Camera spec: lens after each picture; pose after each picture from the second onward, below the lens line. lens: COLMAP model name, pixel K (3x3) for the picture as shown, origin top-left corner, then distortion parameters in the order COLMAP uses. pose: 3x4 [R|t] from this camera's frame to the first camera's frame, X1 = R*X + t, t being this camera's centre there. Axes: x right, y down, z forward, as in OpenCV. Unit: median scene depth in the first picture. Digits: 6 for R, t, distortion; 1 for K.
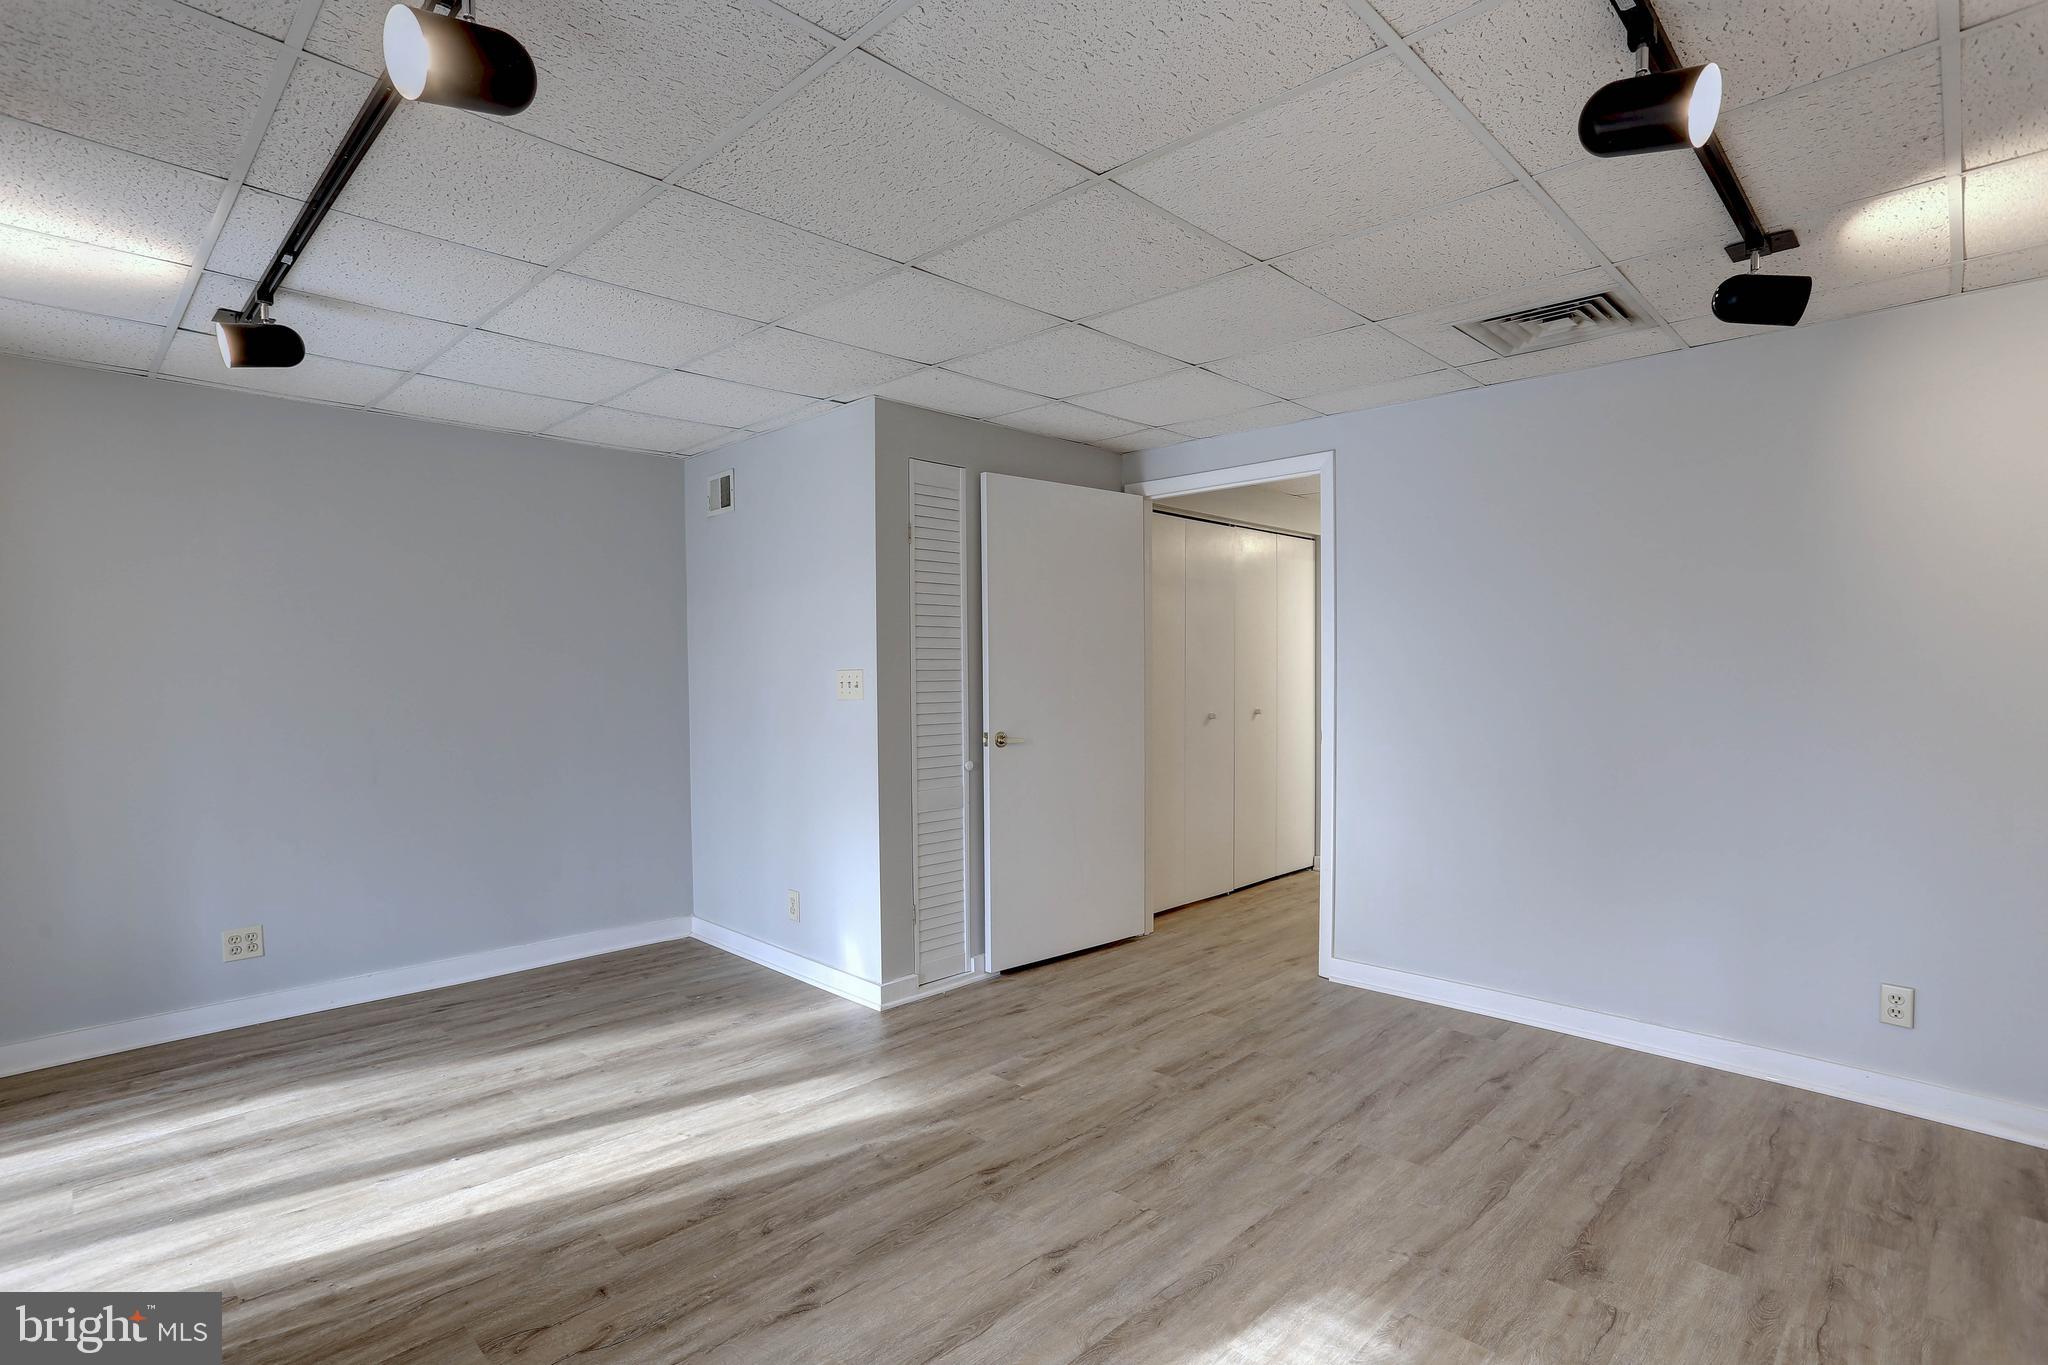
lens RADIAL K [[994.5, 0, 1016.3], [0, 994.5, 669.2], [0, 0, 1]] dist [-0.072186, 0.030419]
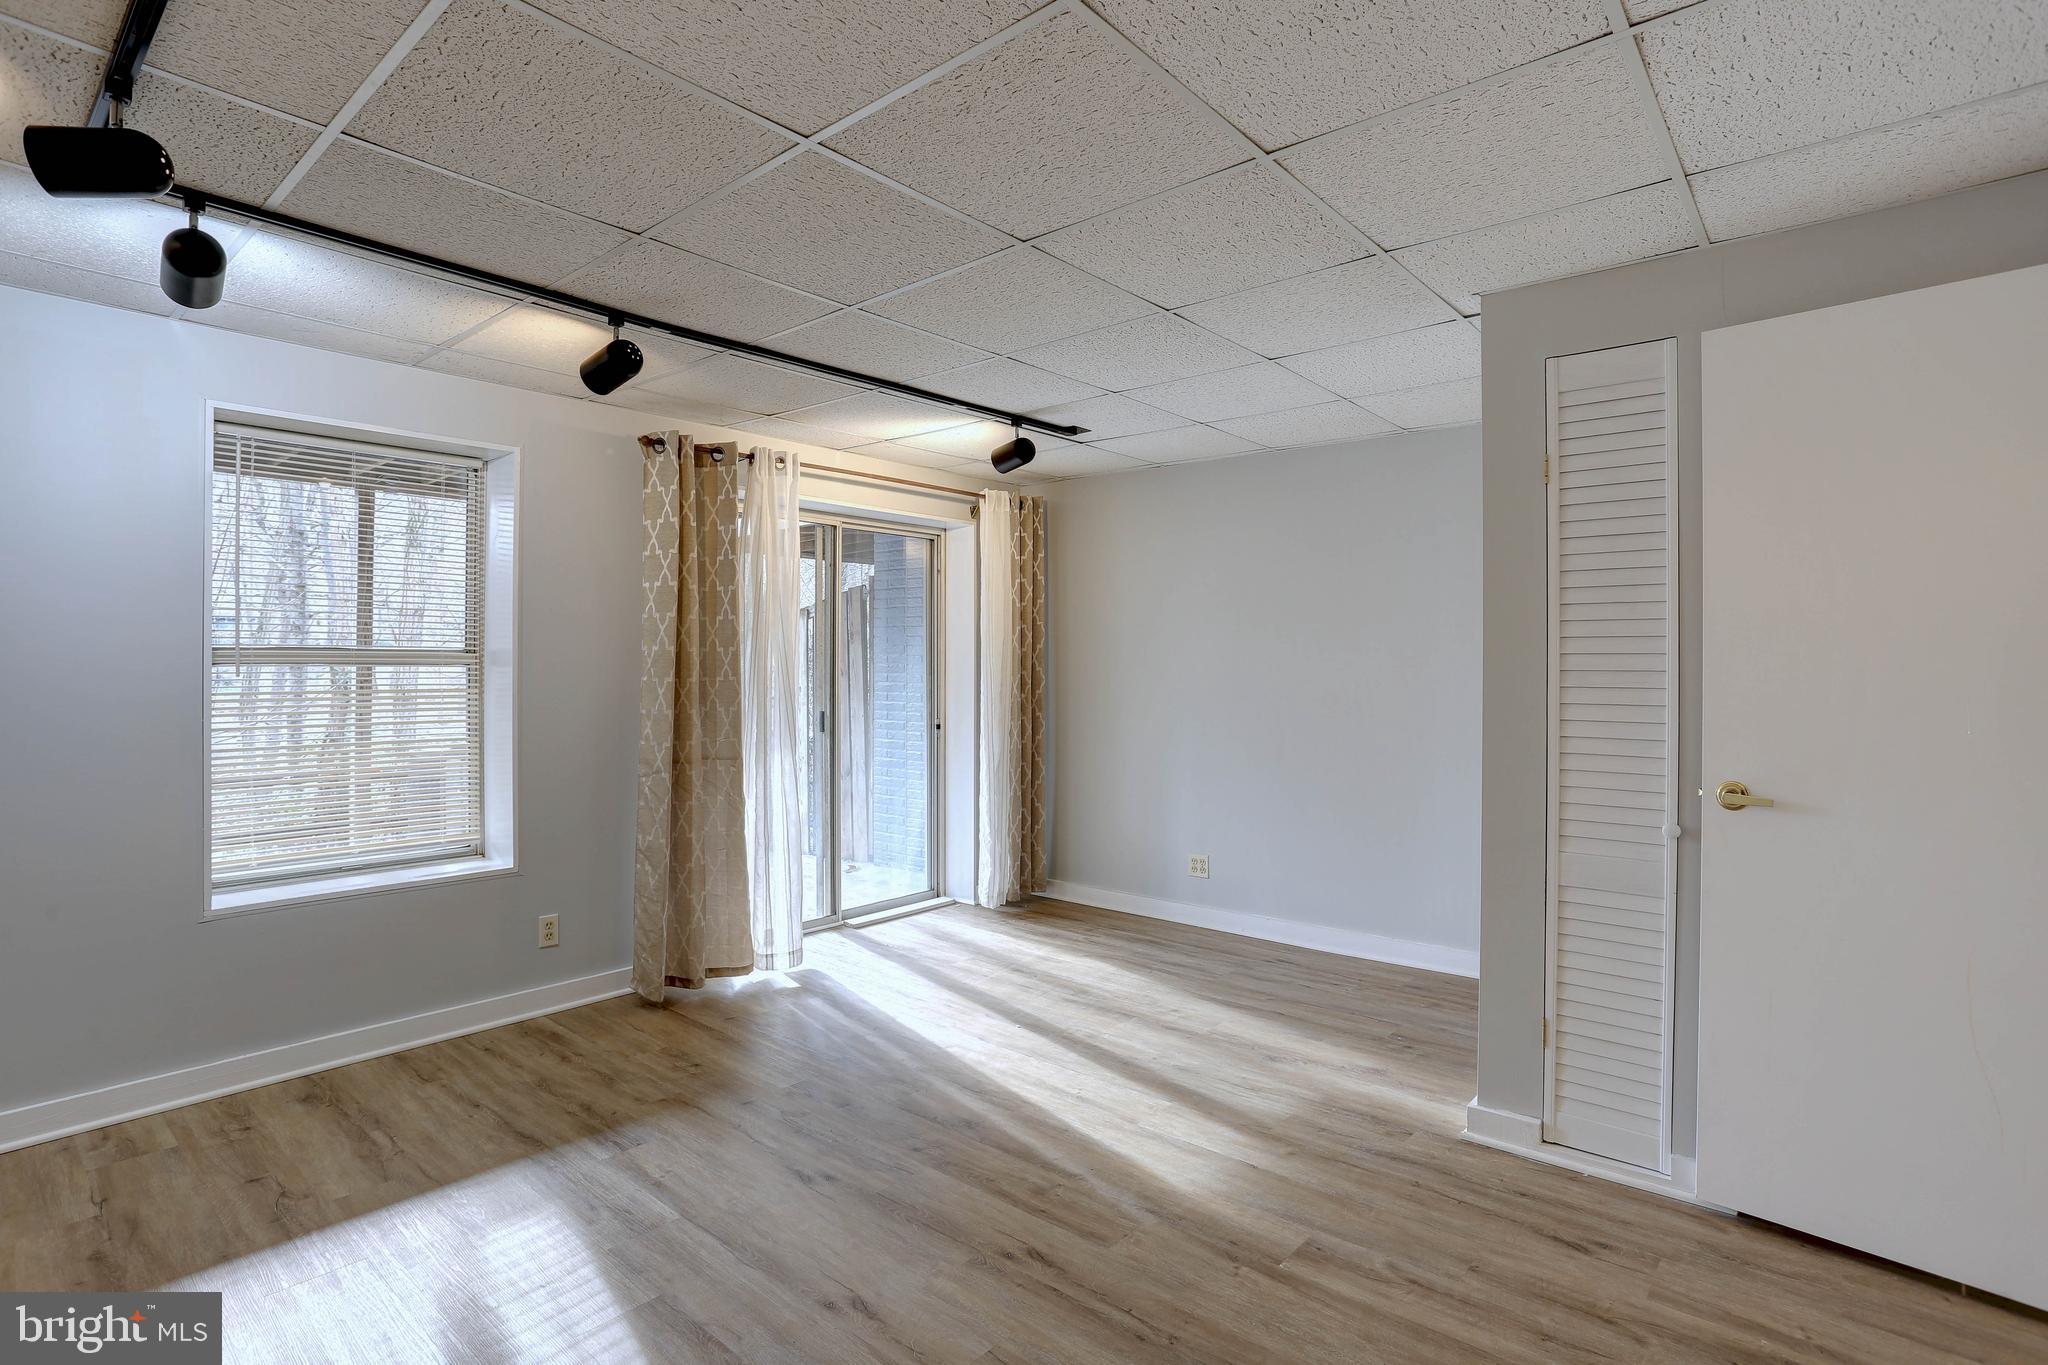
lens RADIAL K [[1012.4, 0, 1026.6], [0, 1012.4, 665.8], [0, 0, 1]] dist [-0.075899, 0.031569]
pose [[0.066492, 0.009845, -0.997738, 0.692015], [-0.003554, 0.999947, 0.009630, -0.009206], [0.997781, 0.002905, 0.066523, 0.775503]]
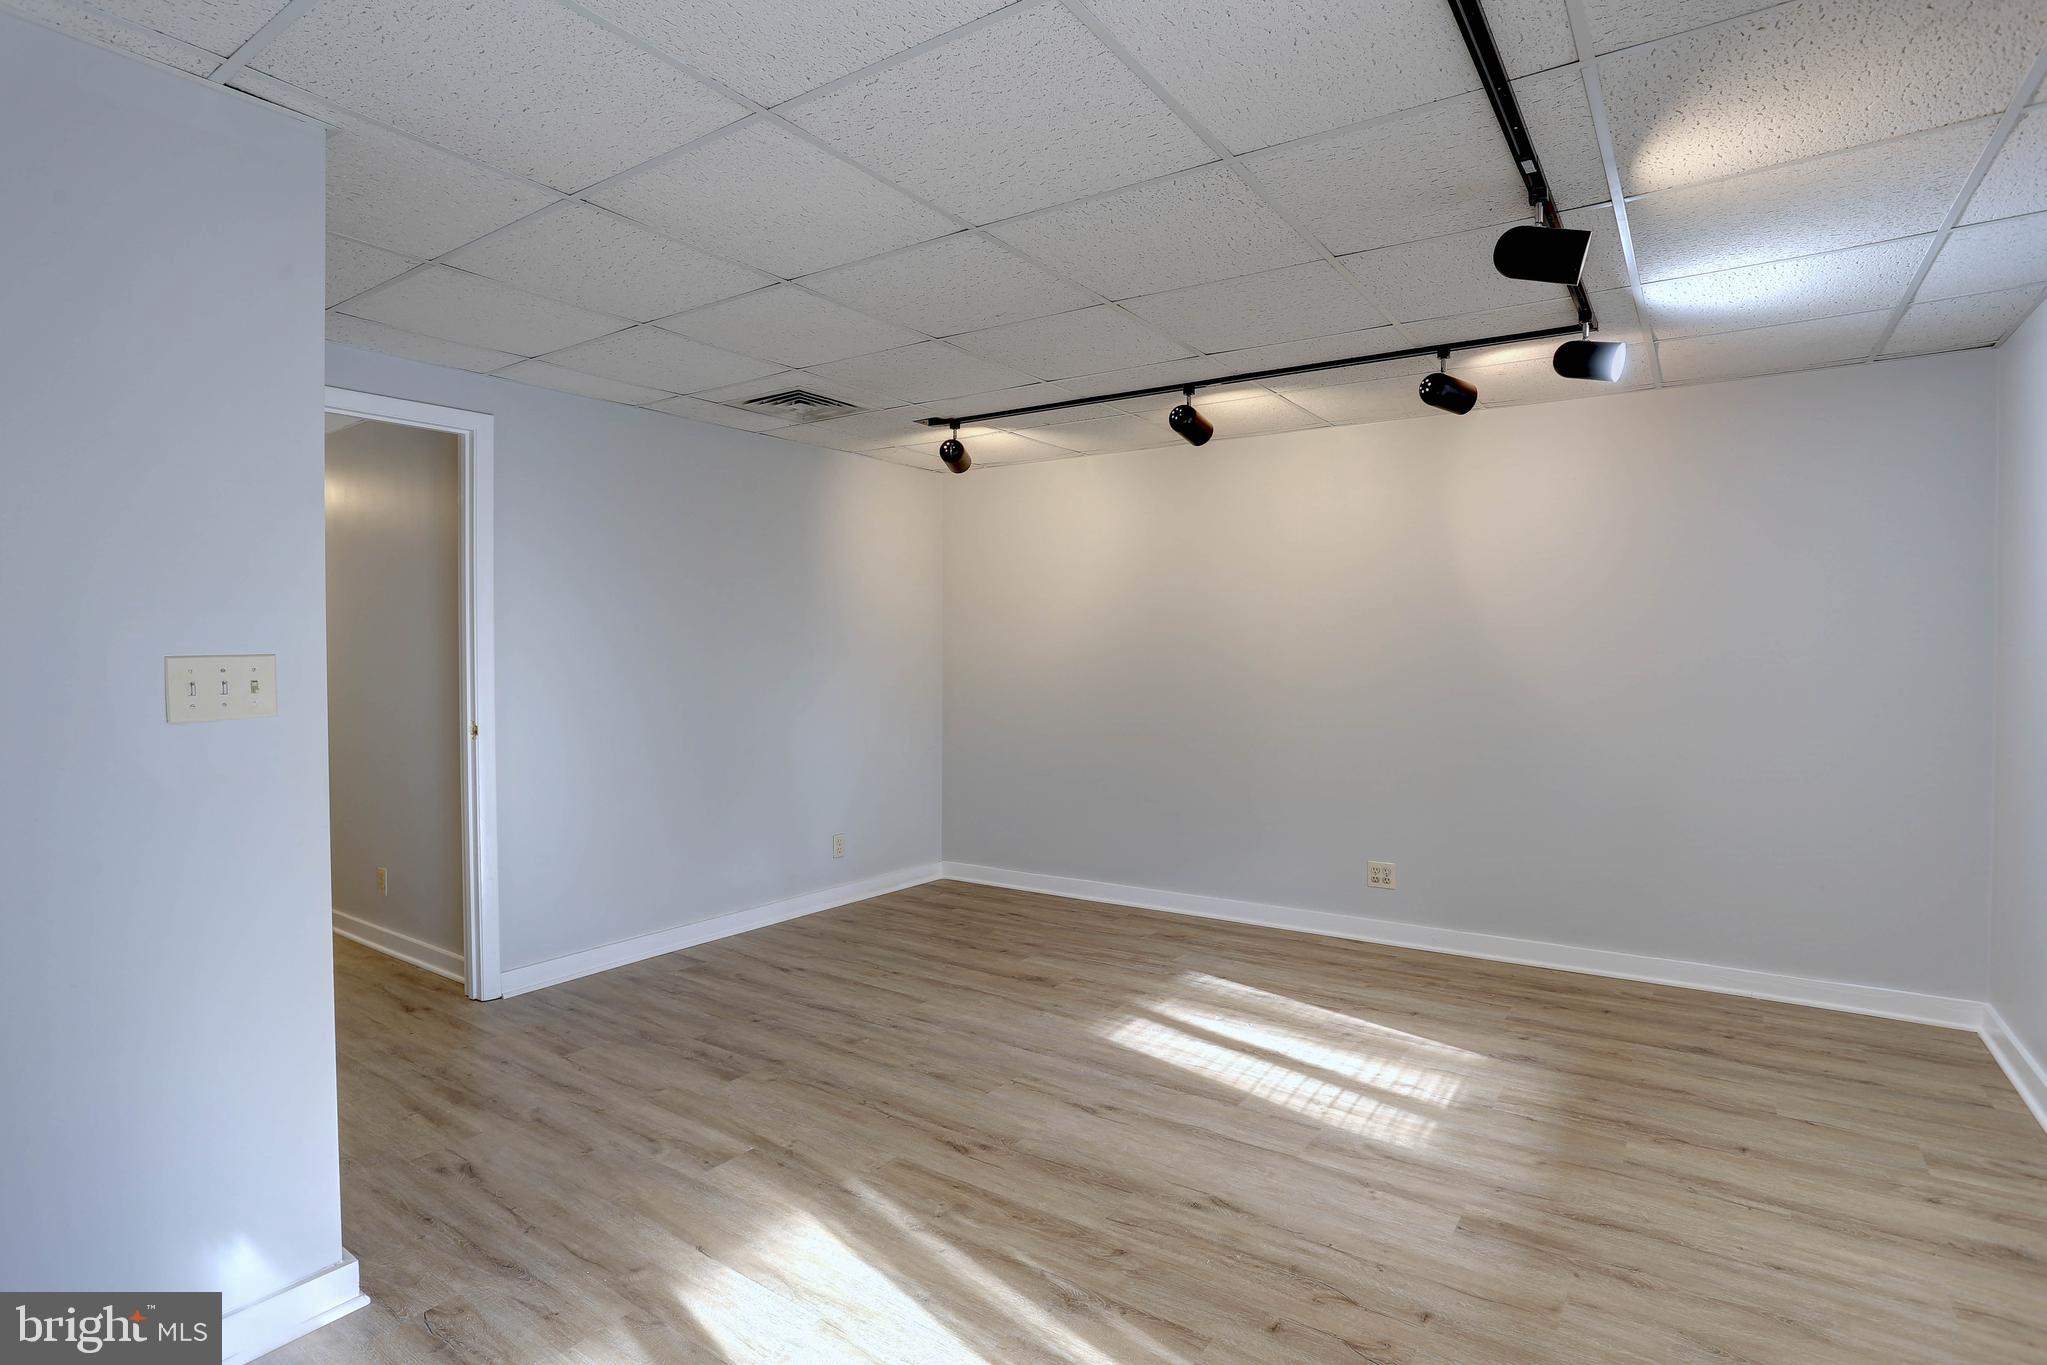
lens RADIAL K [[1011.9, 0, 1026.1], [0, 1011.9, 665.8], [0, 0, 1]] dist [-0.075899, 0.031569]
pose [[-0.171305, -0.010108, 0.985166, -0.851216], [0.005172, 0.999924, 0.011158, 0.012281], [-0.985204, 0.007007, -0.171240, 0.917679]]
